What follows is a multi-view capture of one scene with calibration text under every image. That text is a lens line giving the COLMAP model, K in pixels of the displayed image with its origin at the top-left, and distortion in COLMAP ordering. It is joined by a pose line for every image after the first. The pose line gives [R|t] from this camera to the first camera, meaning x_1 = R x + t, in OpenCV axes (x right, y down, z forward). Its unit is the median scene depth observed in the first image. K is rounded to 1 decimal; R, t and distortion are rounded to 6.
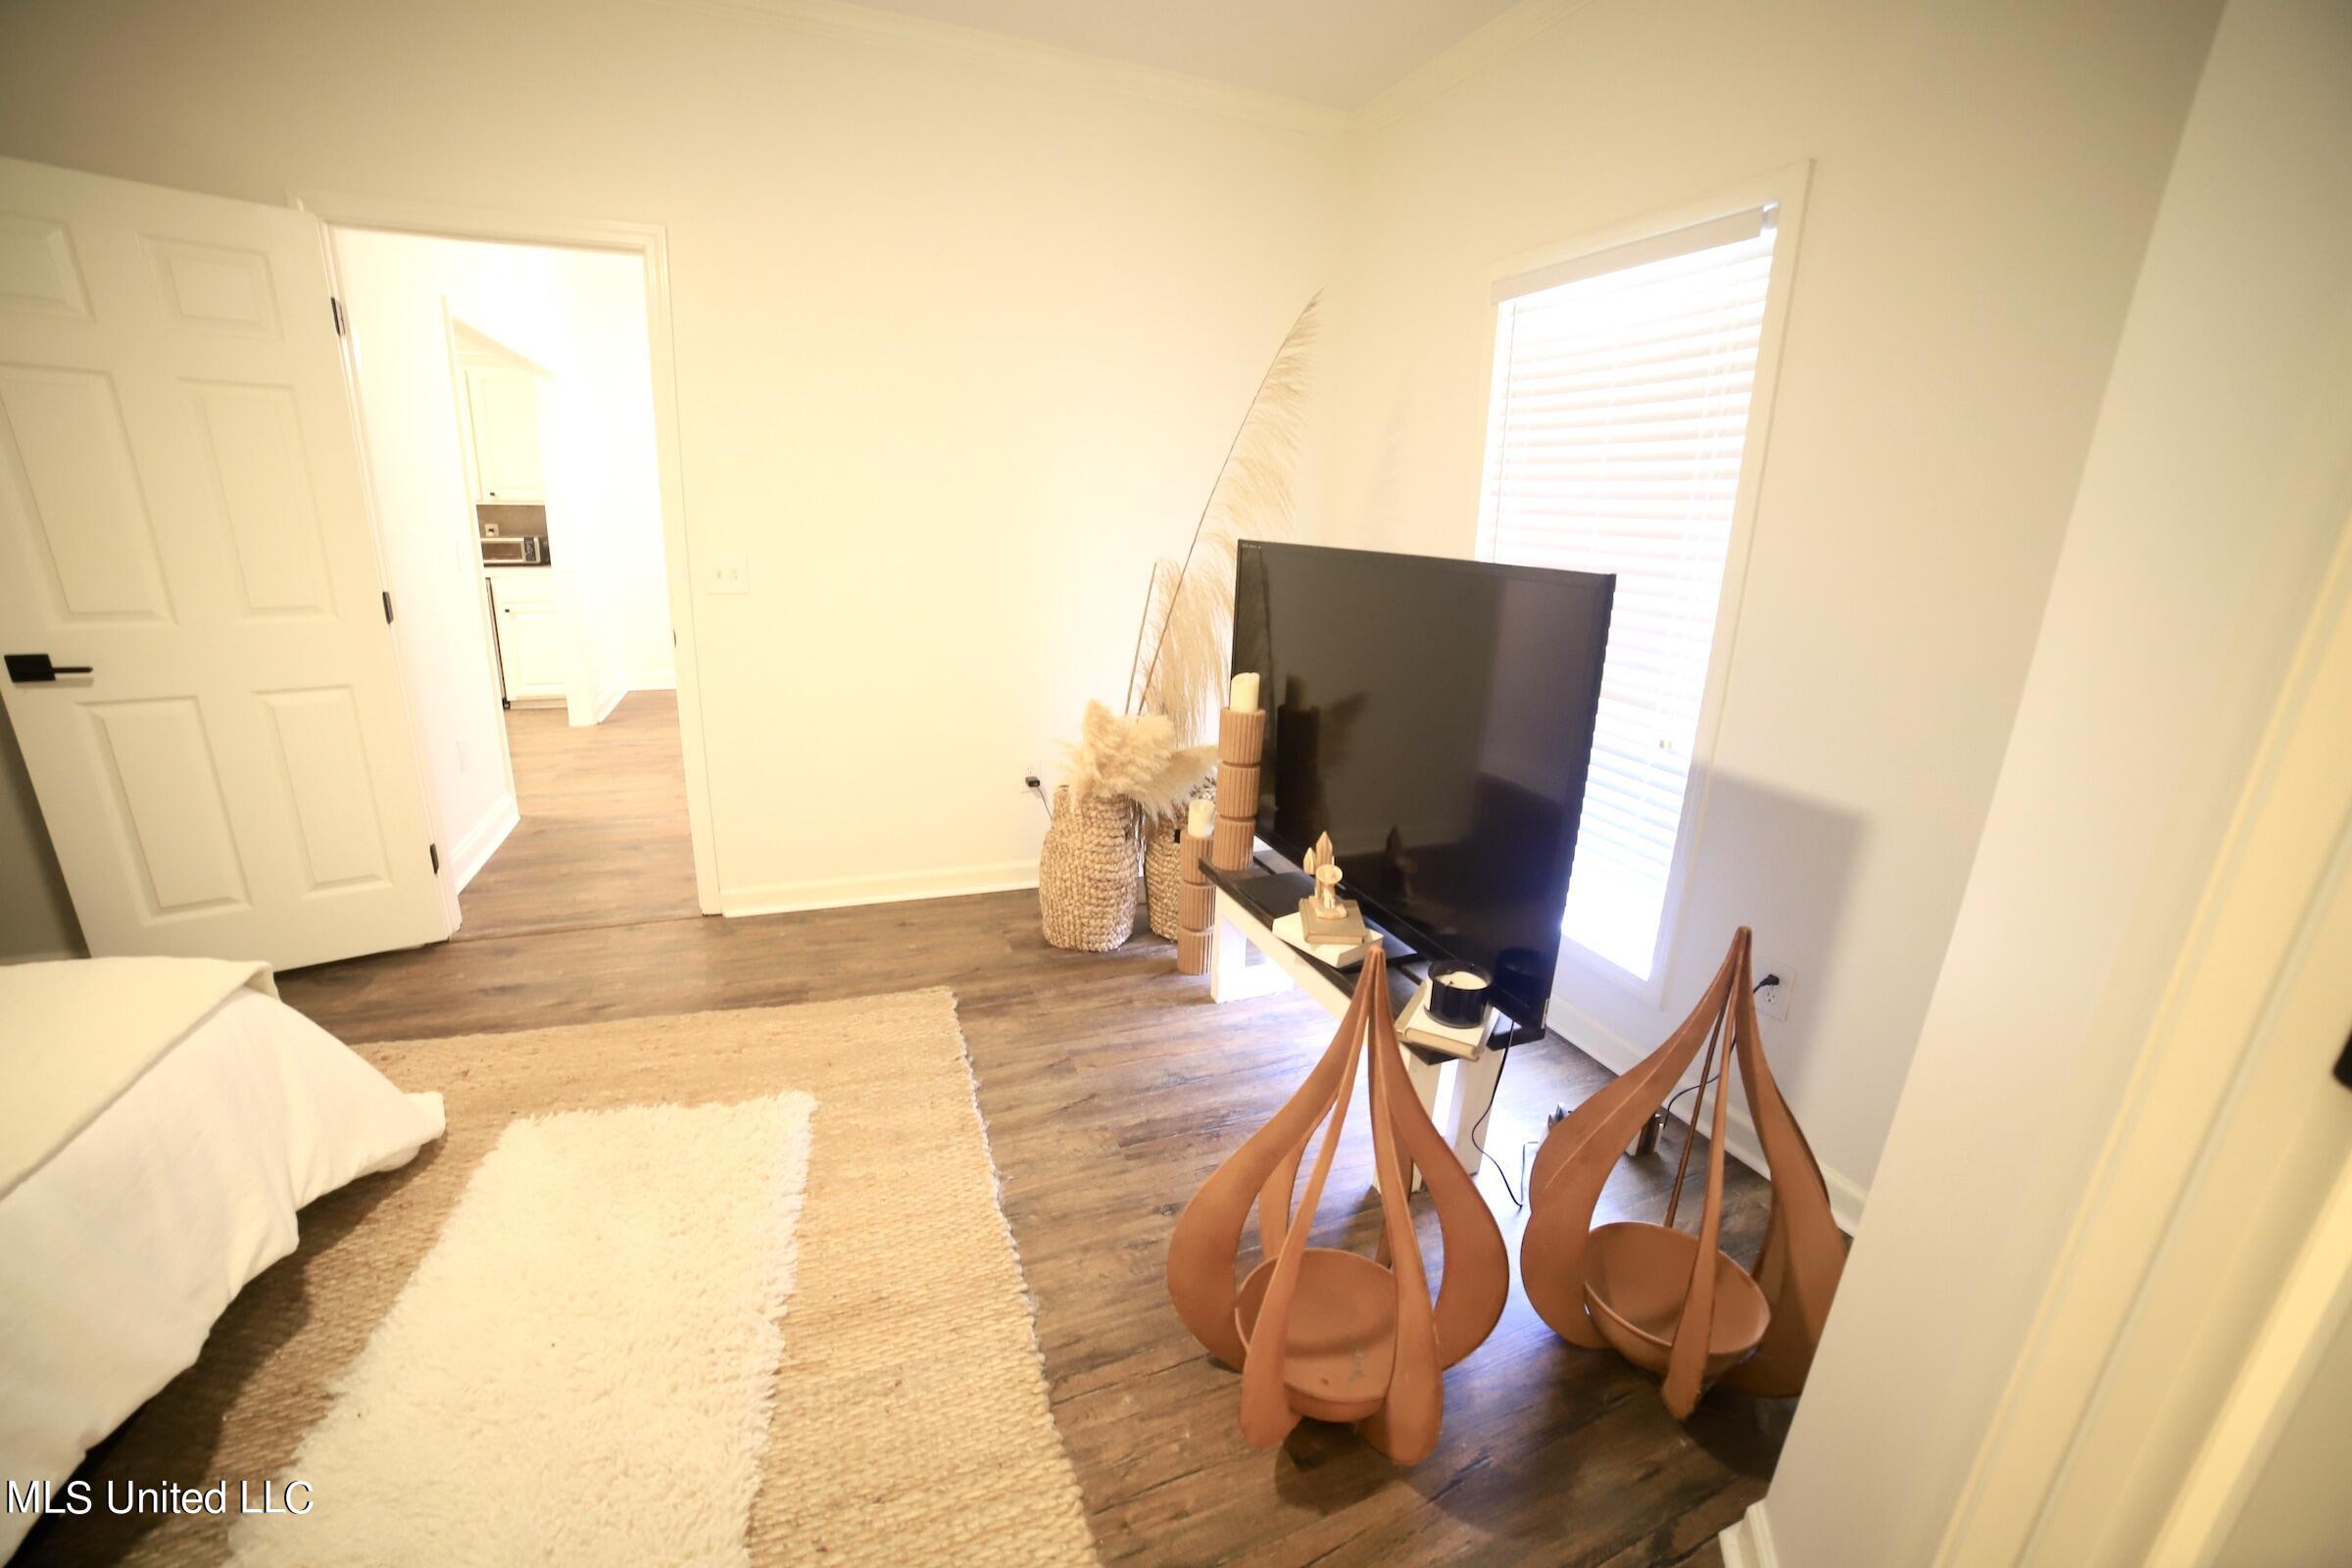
lens RADIAL K [[963.0, 0, 1142.5], [0, 963.0, 778.4], [0, 0, 1]] dist [-0.110203, 0.039294]
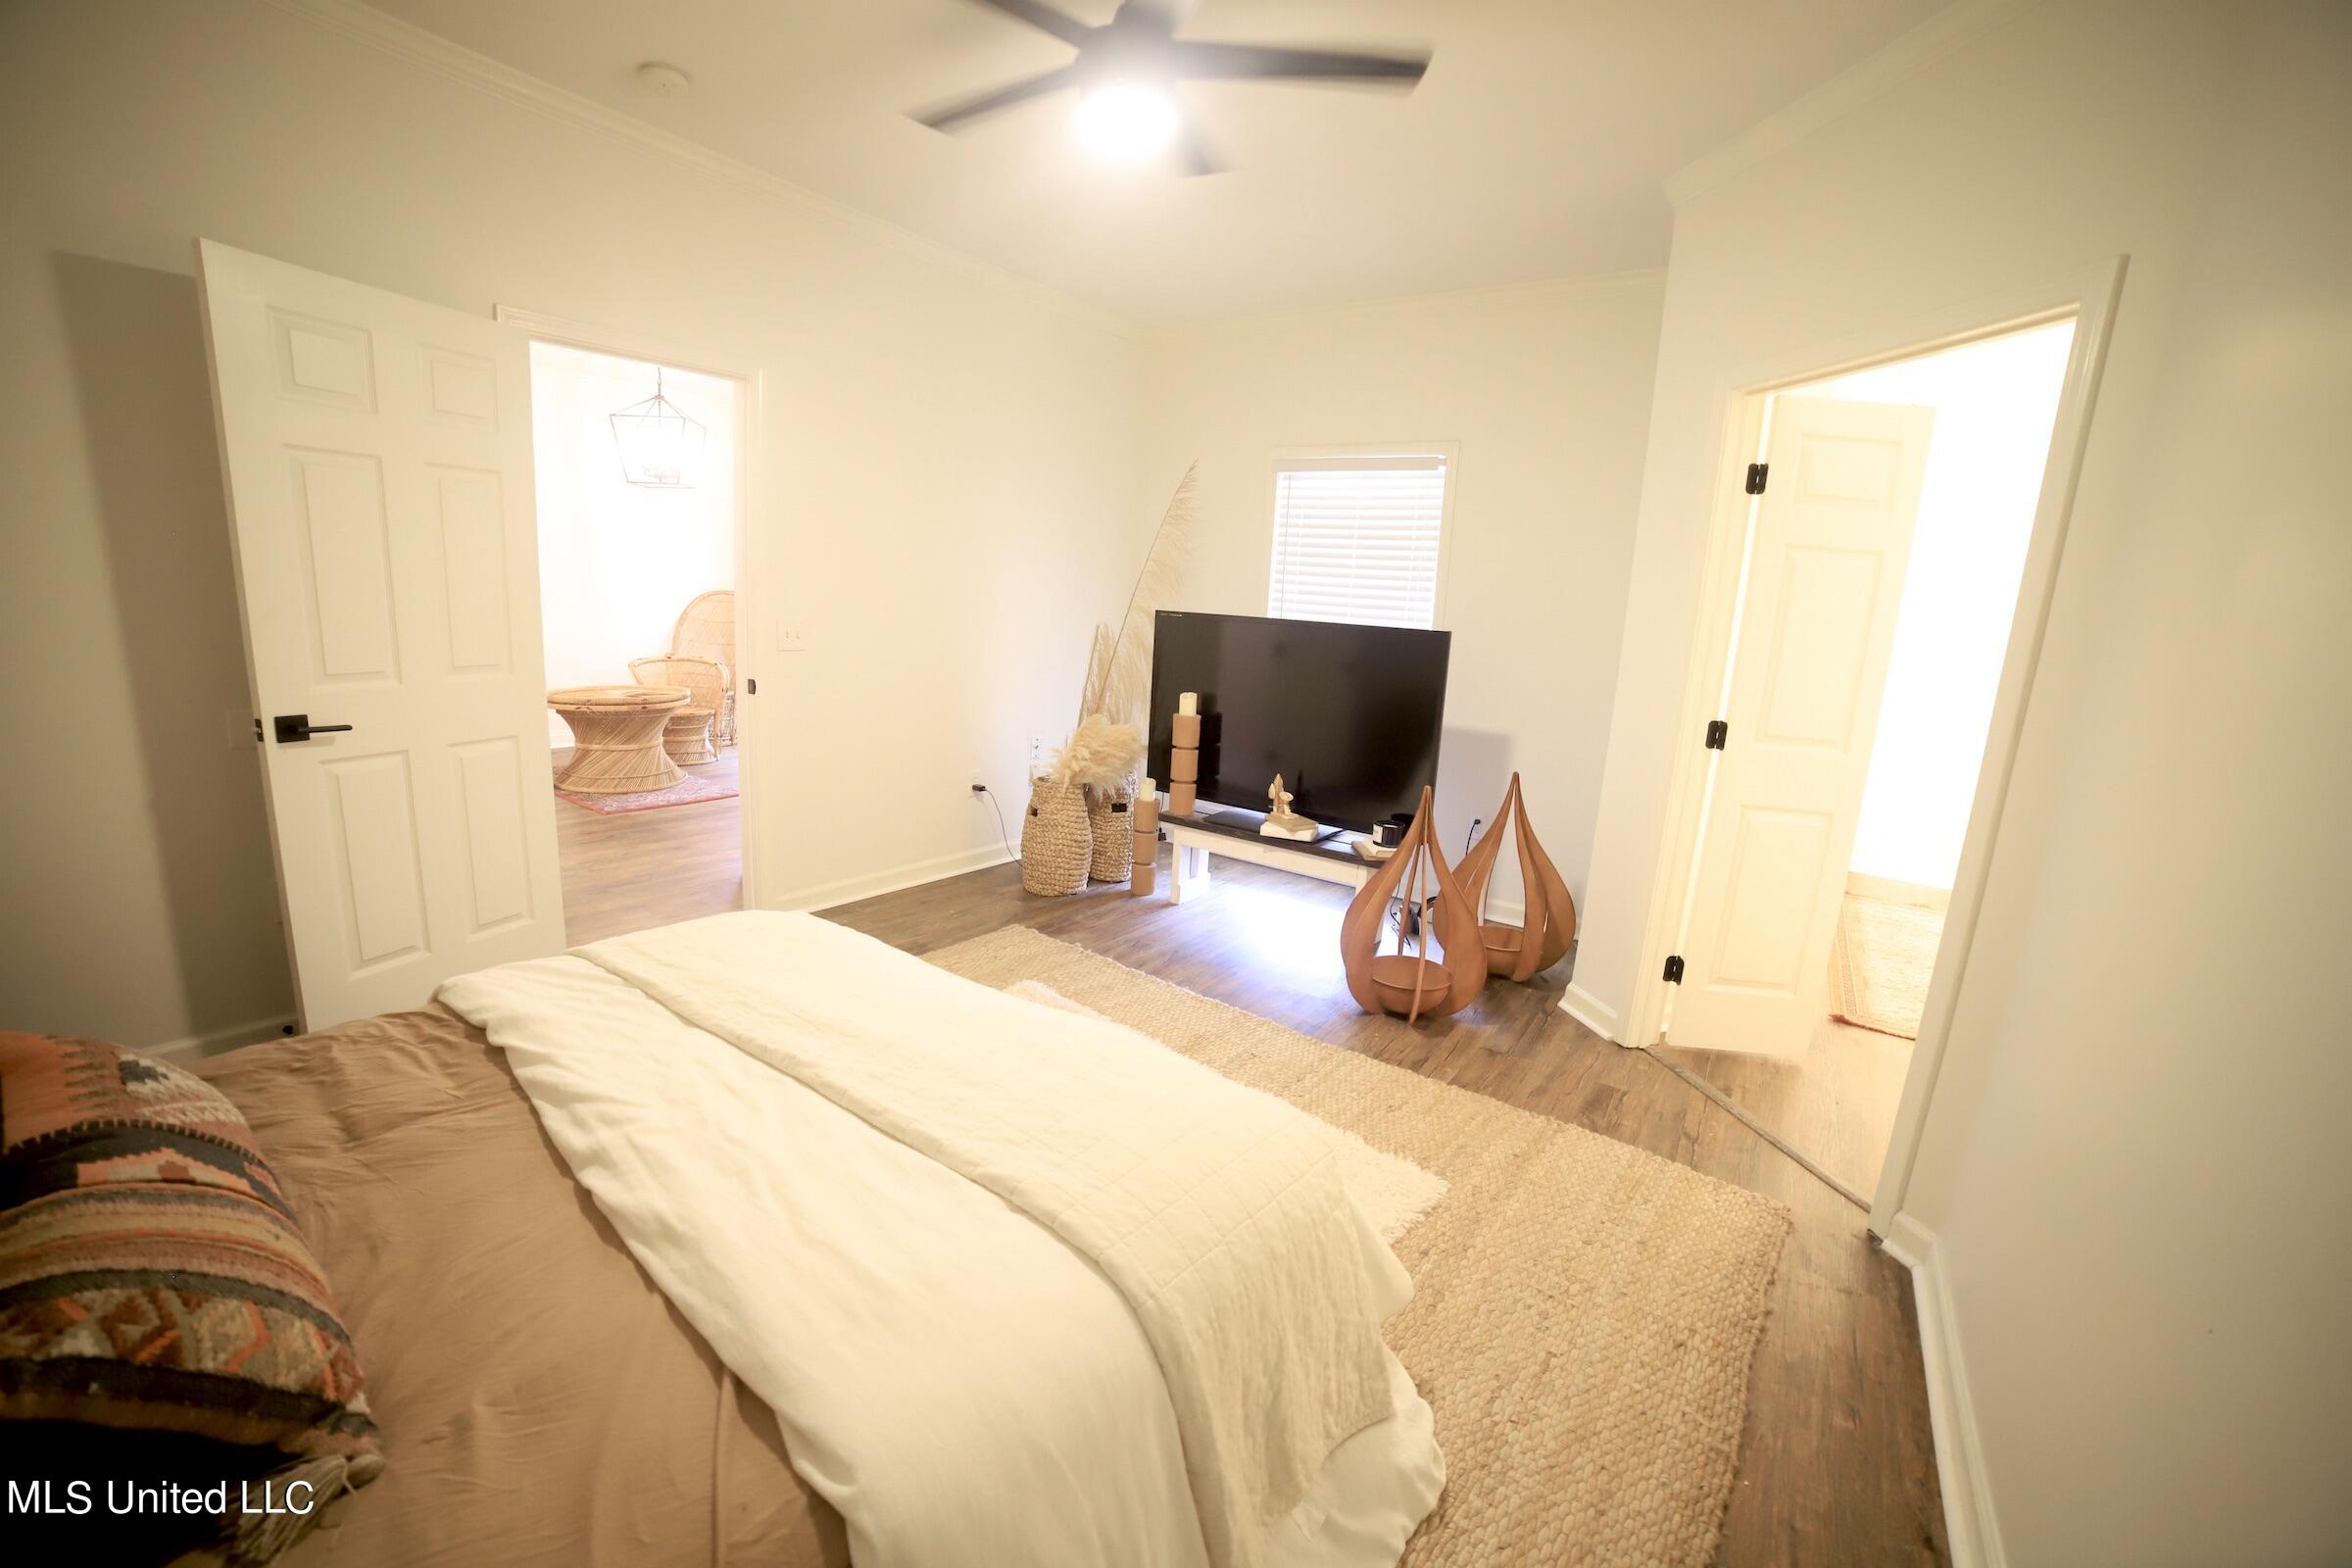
lens RADIAL K [[949.7, 0, 1167.6], [0, 949.7, 784.1], [0, 0, 1]] dist [-0.104279, 0.038096]
pose [[0.844057, -0.093203, 0.528092, -0.779871], [0.118234, 0.992891, -0.013740, 0.061965], [-0.523057, 0.074036, 0.849076, -0.337214]]
